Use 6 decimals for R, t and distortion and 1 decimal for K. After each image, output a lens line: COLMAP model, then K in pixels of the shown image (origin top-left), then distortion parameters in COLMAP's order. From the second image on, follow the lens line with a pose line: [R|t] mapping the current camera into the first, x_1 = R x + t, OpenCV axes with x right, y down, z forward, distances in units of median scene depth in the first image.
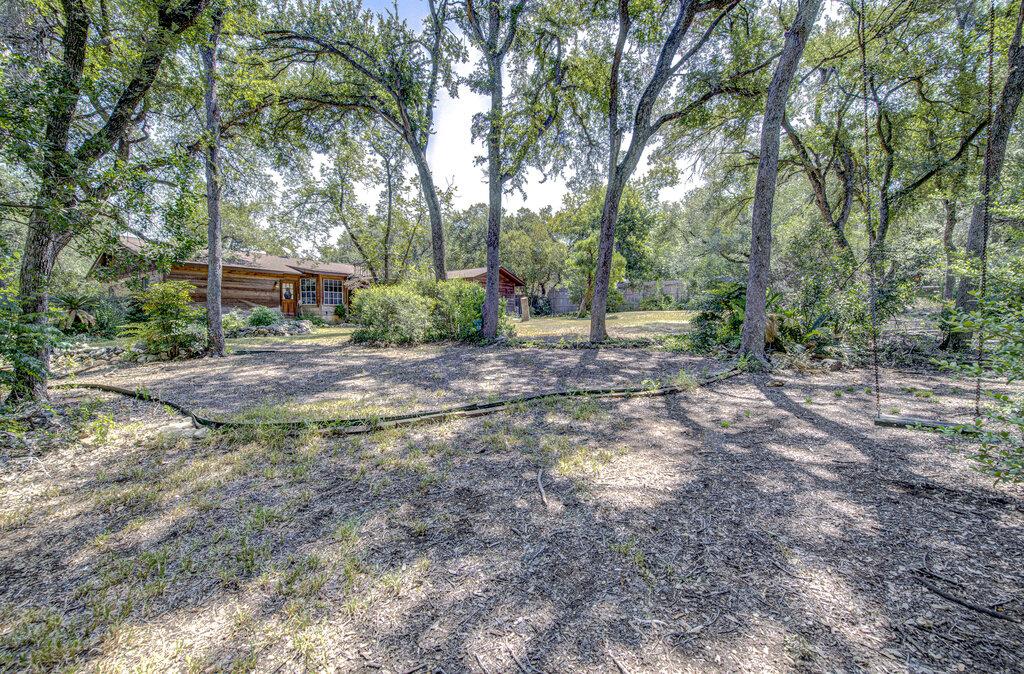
lens RADIAL K [[417.3, 0, 514.5], [0, 417.3, 335.9], [0, 0, 1]] dist [-0.002330, -0.000071]
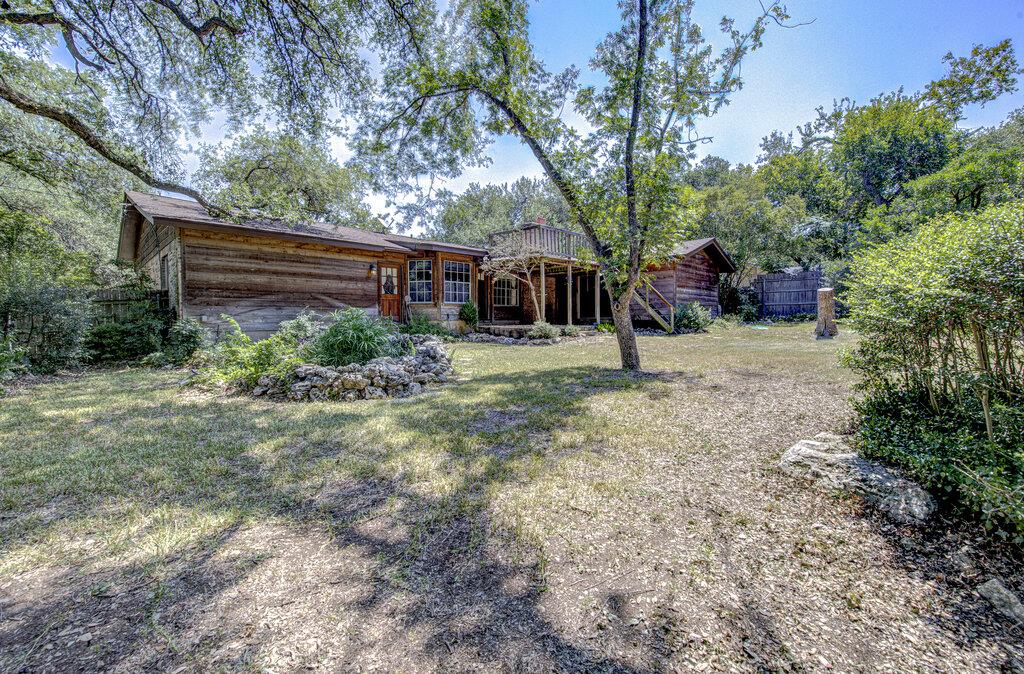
lens RADIAL K [[417.3, 0, 508.1], [0, 417.3, 329.2], [0, 0, 1]] dist [-0.002330, -0.000071]
pose [[0.984304, 0.011282, -0.176119, -0.270106], [-0.012256, 0.999915, -0.004444, -0.036493], [0.176054, 0.006533, 0.984359, 0.441258]]
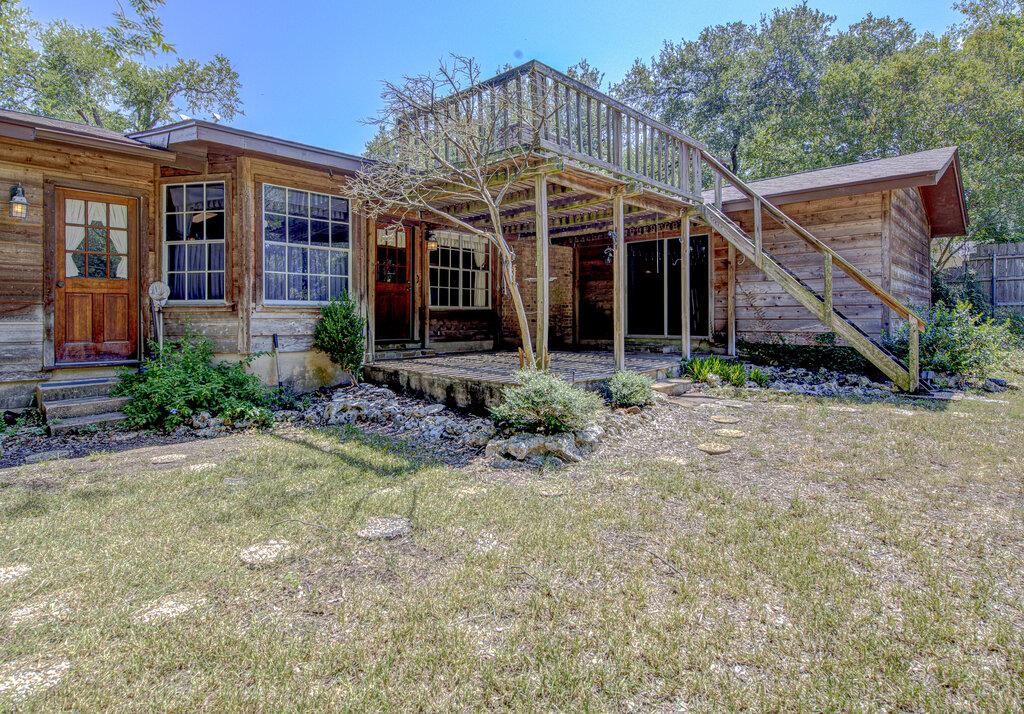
lens RADIAL K [[530.6, 0, 507.6], [0, 530.6, 317.7], [0, 0, 1]] dist [-0.001178, -0.000188]
pose [[0.985433, 0.007896, -0.169881, -0.300503], [-0.013416, 0.999418, -0.031368, -0.063129], [0.169535, 0.033190, 0.984965, 0.787068]]
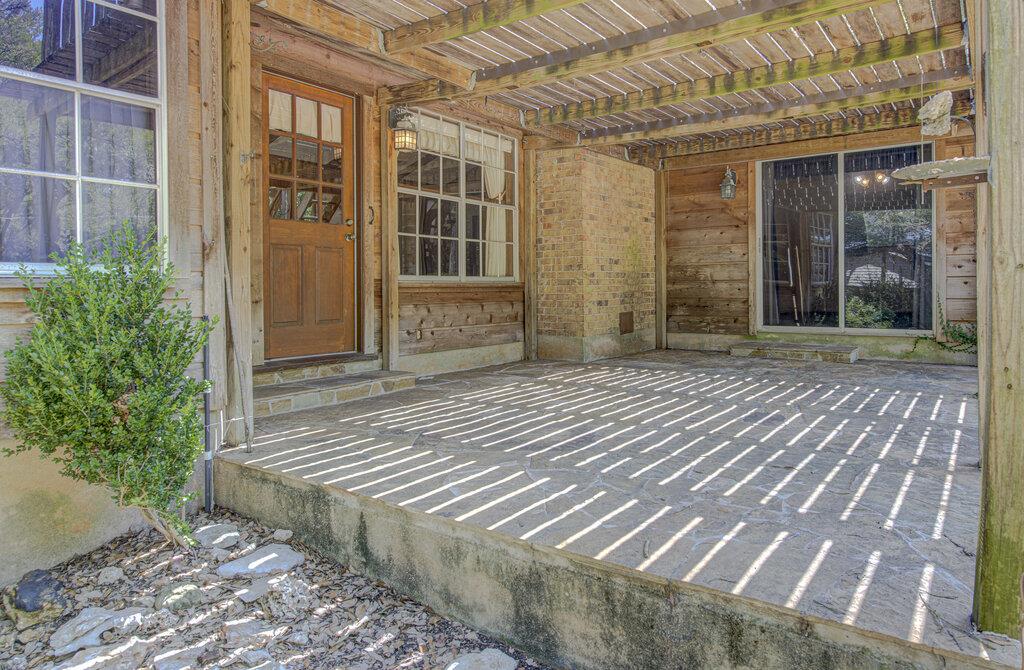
lens RADIAL K [[607.5, 0, 581.3], [0, 607.5, 289.9], [0, 0, 1]] dist [0.001478, 0.001617]
pose [[0.999712, 0.002277, 0.023910, -0.369972], [-0.001658, 0.999664, -0.025875, -0.073816], [-0.023961, 0.025828, 0.999379, 0.964405]]
